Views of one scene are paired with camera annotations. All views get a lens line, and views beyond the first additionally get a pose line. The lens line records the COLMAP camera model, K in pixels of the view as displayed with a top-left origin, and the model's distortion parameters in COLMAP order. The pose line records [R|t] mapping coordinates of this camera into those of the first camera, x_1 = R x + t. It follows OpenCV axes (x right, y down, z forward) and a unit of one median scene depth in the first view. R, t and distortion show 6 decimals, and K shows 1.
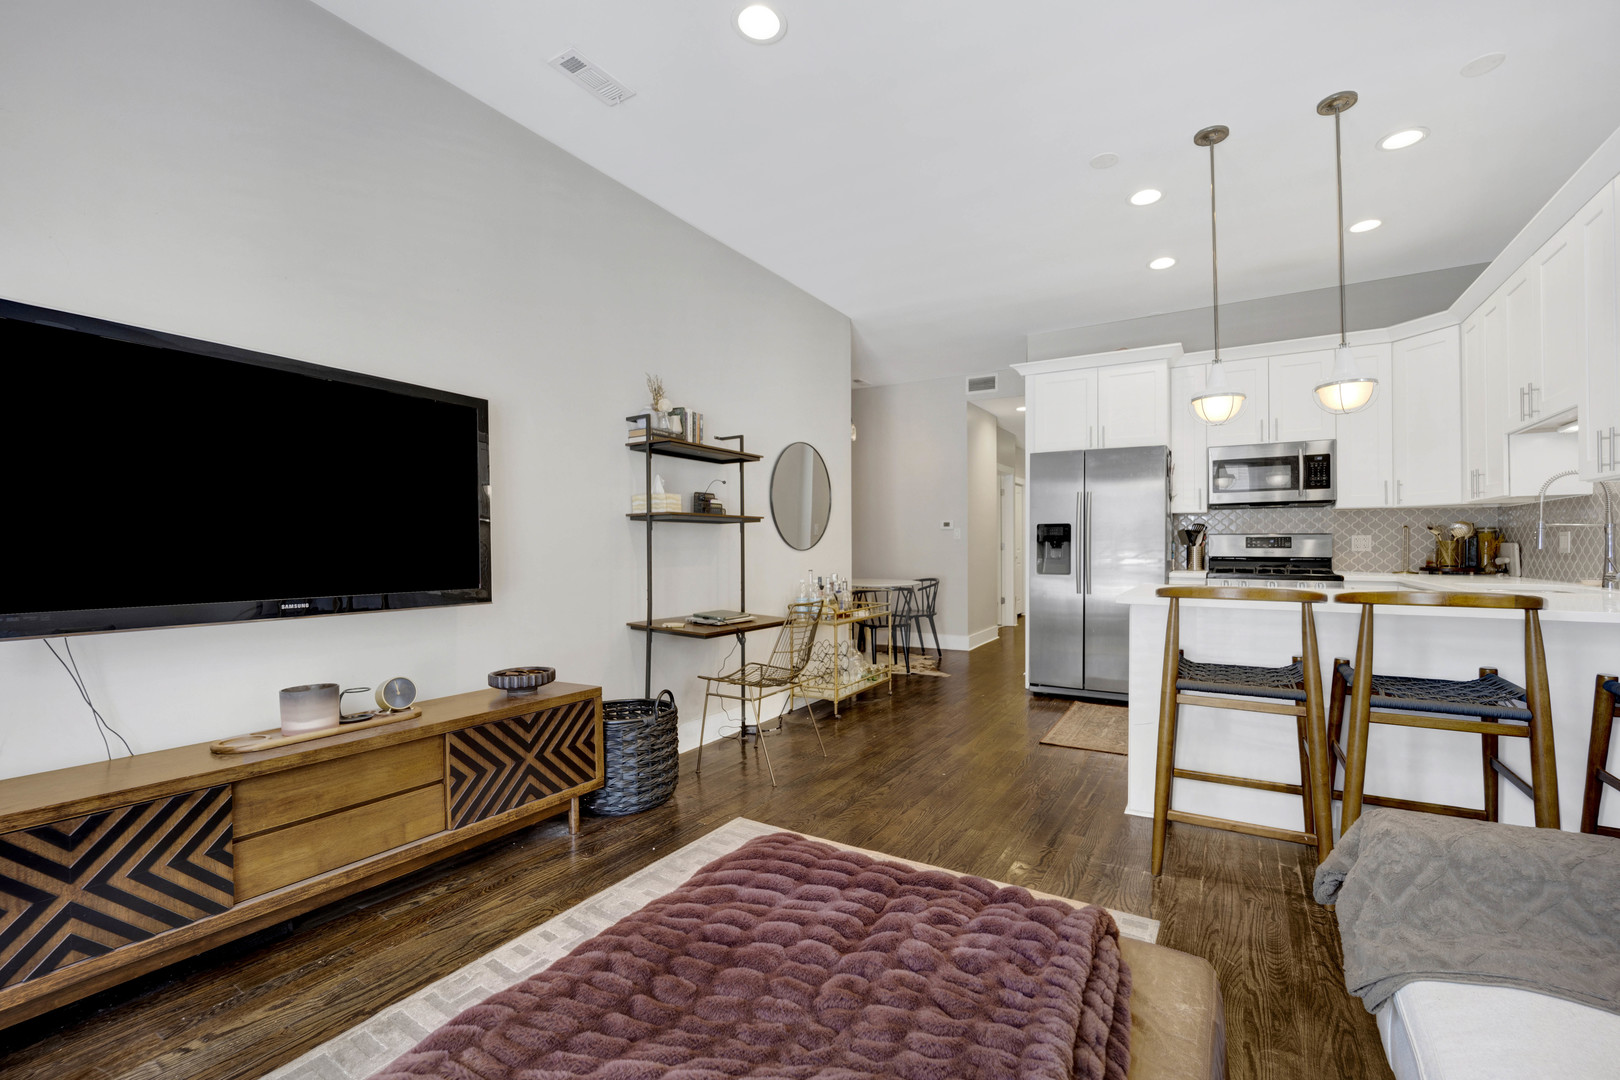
lens RADIAL K [[684.7, 0, 831.1], [0, 684.7, 554.1], [0, 0, 1]] dist [-0.022347, 0.000143]
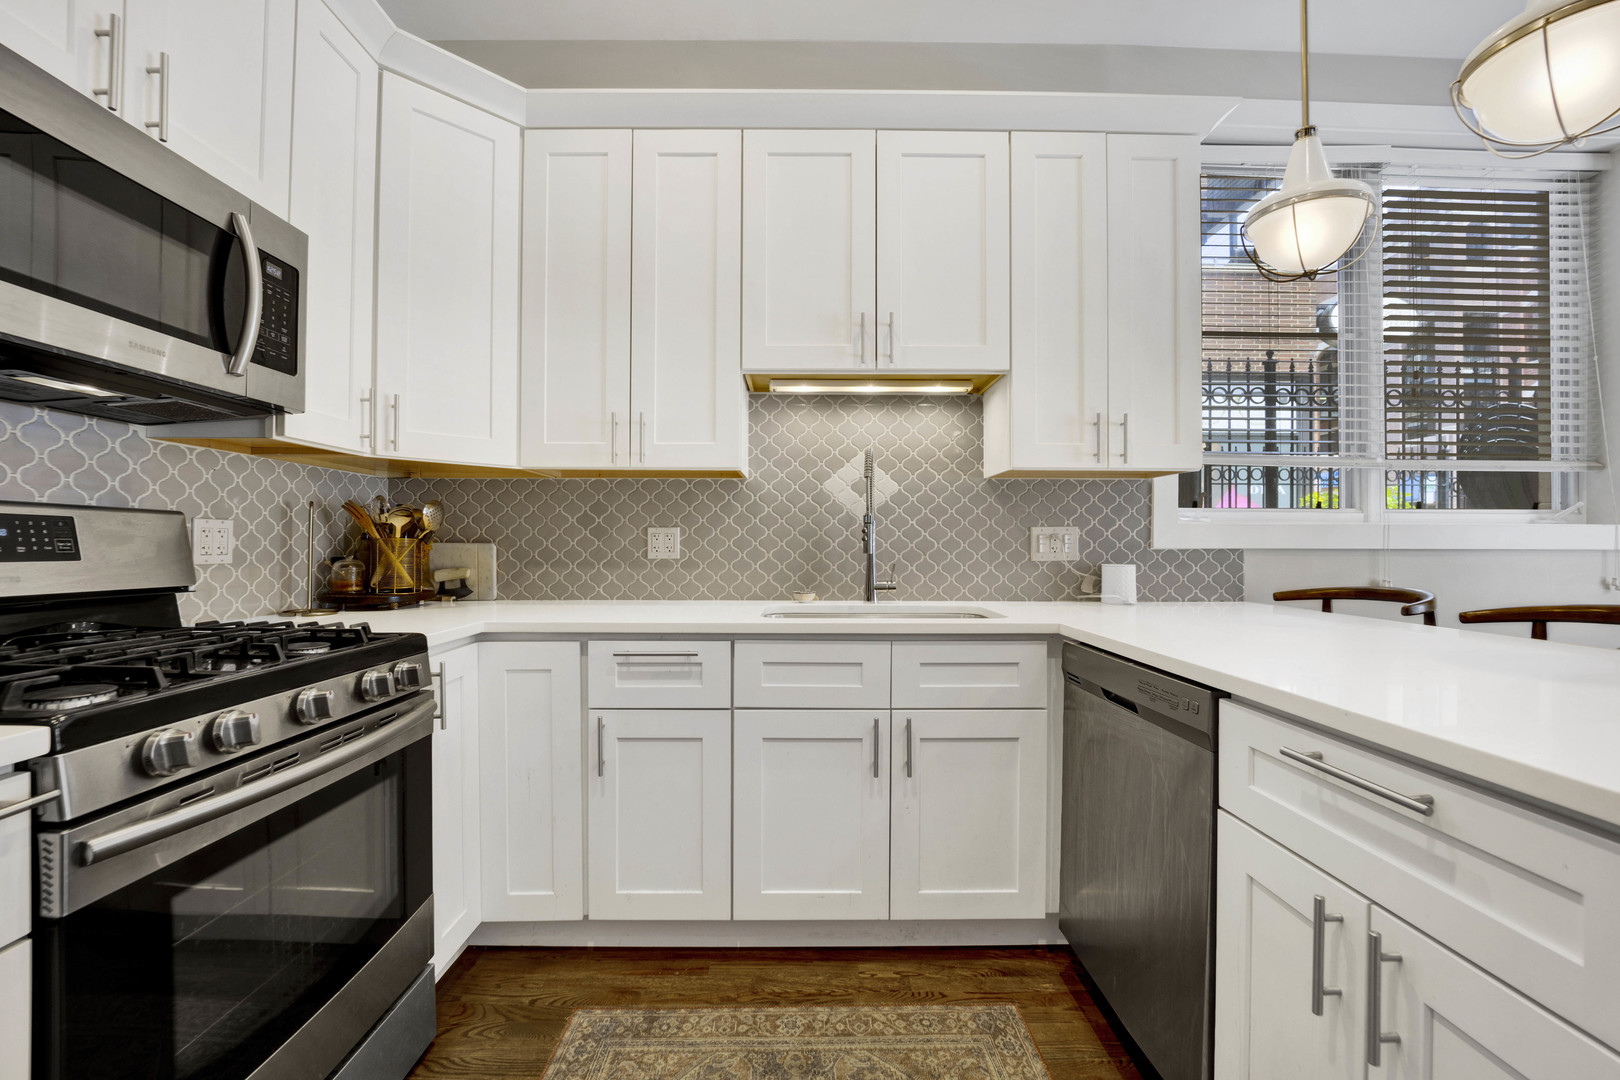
lens RADIAL K [[684.7, 0, 792.3], [0, 684.7, 533.8], [0, 0, 1]] dist [-0.022347, 0.000143]
pose [[-0.518784, 0.013736, 0.854795, 0.337272], [0.009507, 0.999902, -0.010297, -0.014465], [-0.854852, 0.002785, -0.518864, 0.970222]]
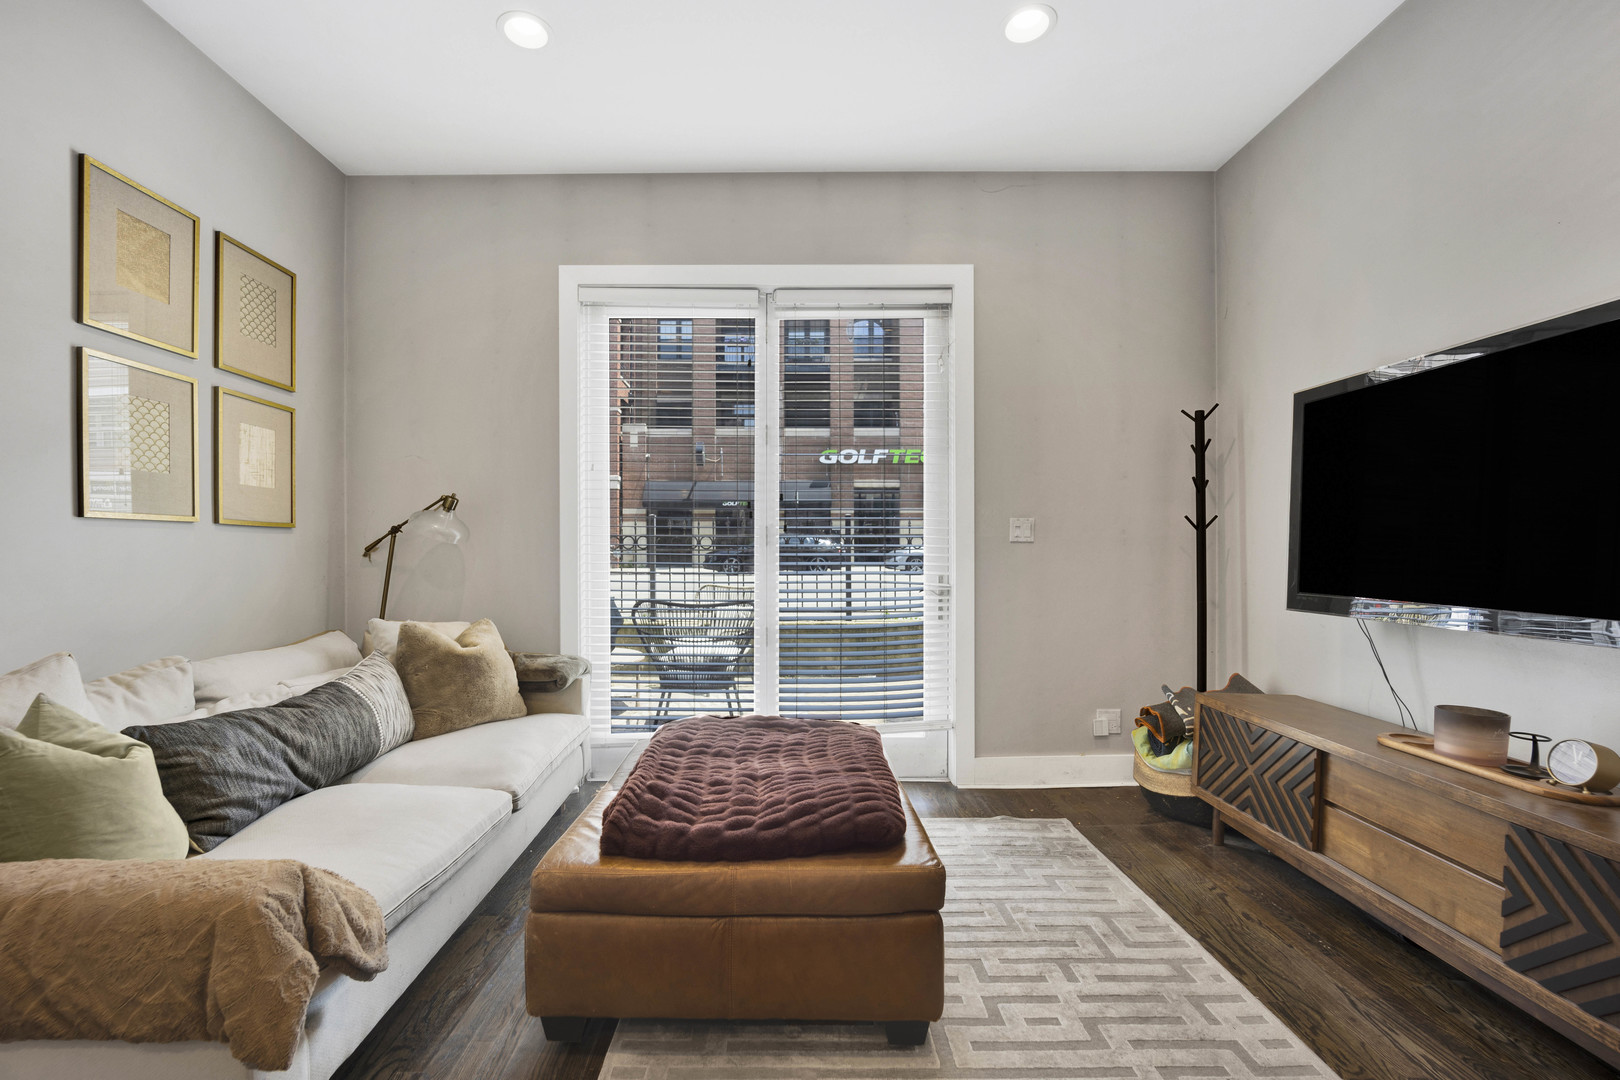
lens RADIAL K [[684.7, 0, 779.5], [0, 684.7, 560.7], [0, 0, 1]] dist [-0.022347, 0.000143]
pose [[-0.869237, 0.012176, -0.494245, 0.206338], [0.000694, 0.999726, 0.023408, -0.008600], [0.494395, 0.020004, -0.869007, 0.611330]]
